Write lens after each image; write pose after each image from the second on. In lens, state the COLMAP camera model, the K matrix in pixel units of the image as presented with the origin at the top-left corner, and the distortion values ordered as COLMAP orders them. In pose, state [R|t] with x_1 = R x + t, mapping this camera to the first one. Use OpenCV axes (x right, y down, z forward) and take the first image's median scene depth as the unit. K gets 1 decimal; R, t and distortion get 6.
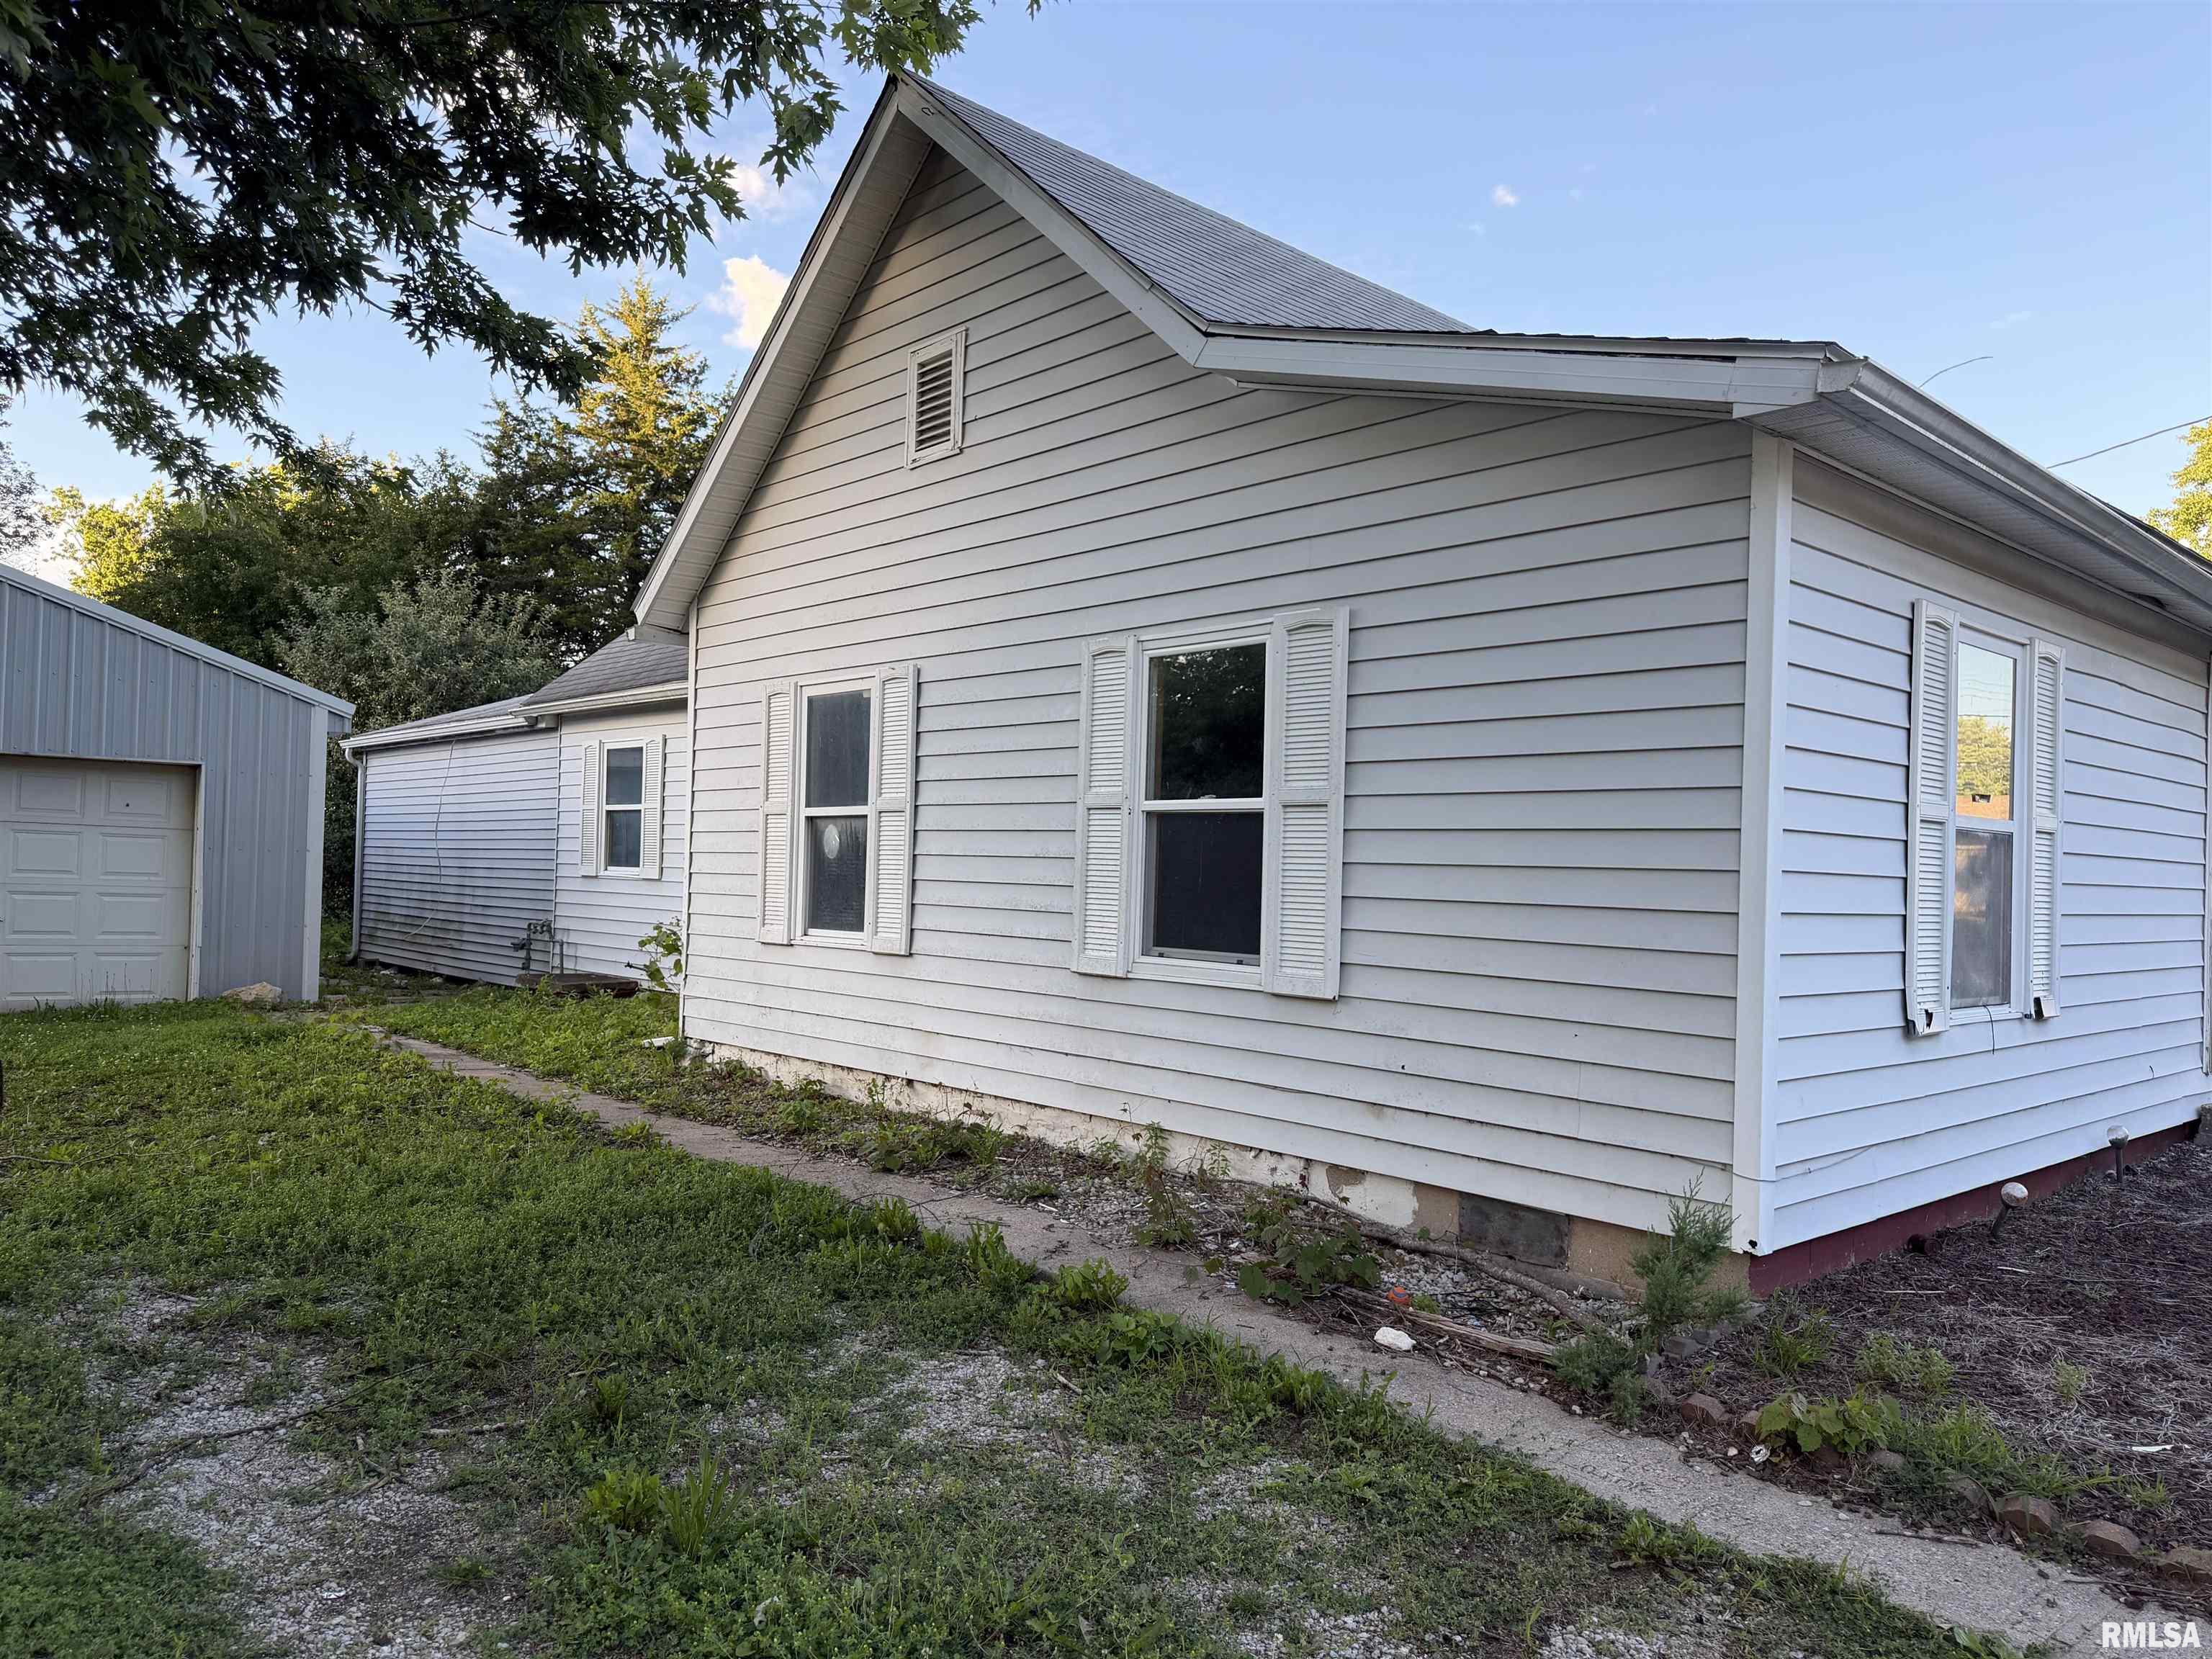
lens RADIAL K [[1554.5, 0, 1106.0], [0, 1554.5, 829.5], [0, 0, 1]] dist [0.093806, -0.102888]
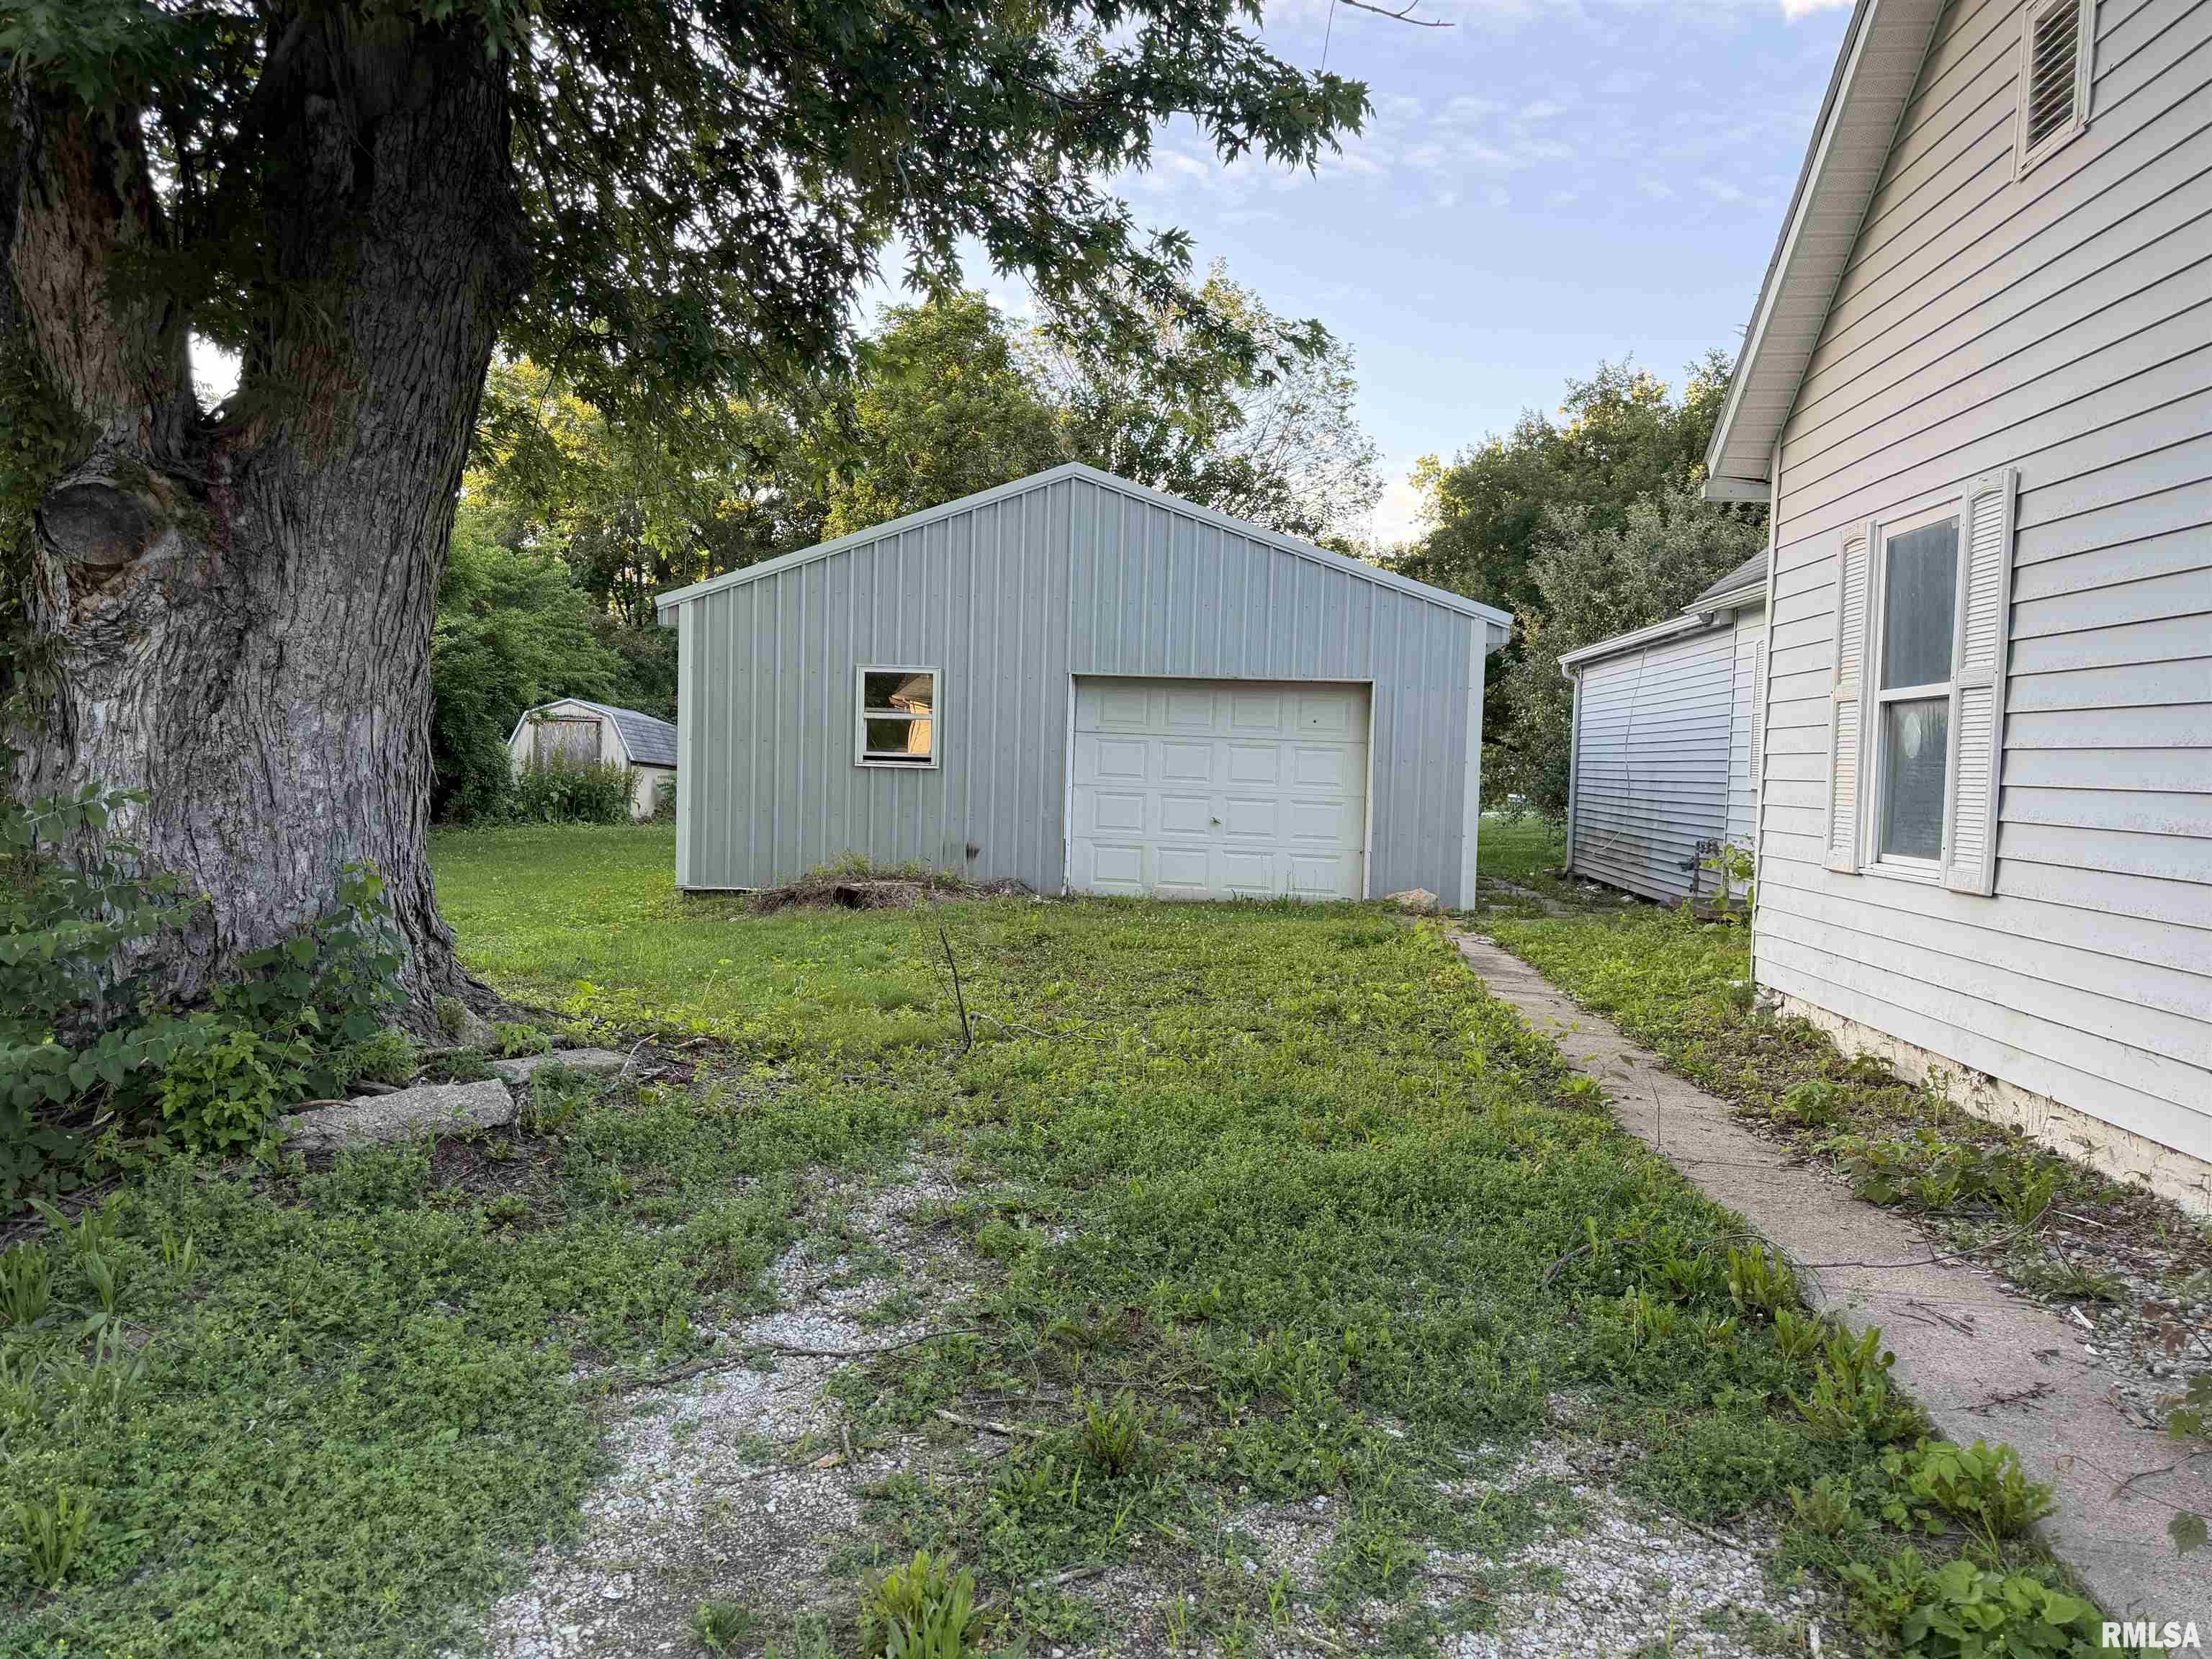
lens RADIAL K [[1554.5, 0, 1106.0], [0, 1554.5, 829.5], [0, 0, 1]] dist [0.093806, -0.102888]
pose [[0.687993, 0.024652, -0.725298, 0.106427], [0.011016, 0.998953, 0.044402, 0.015213], [0.725633, -0.038539, 0.687001, 0.226767]]
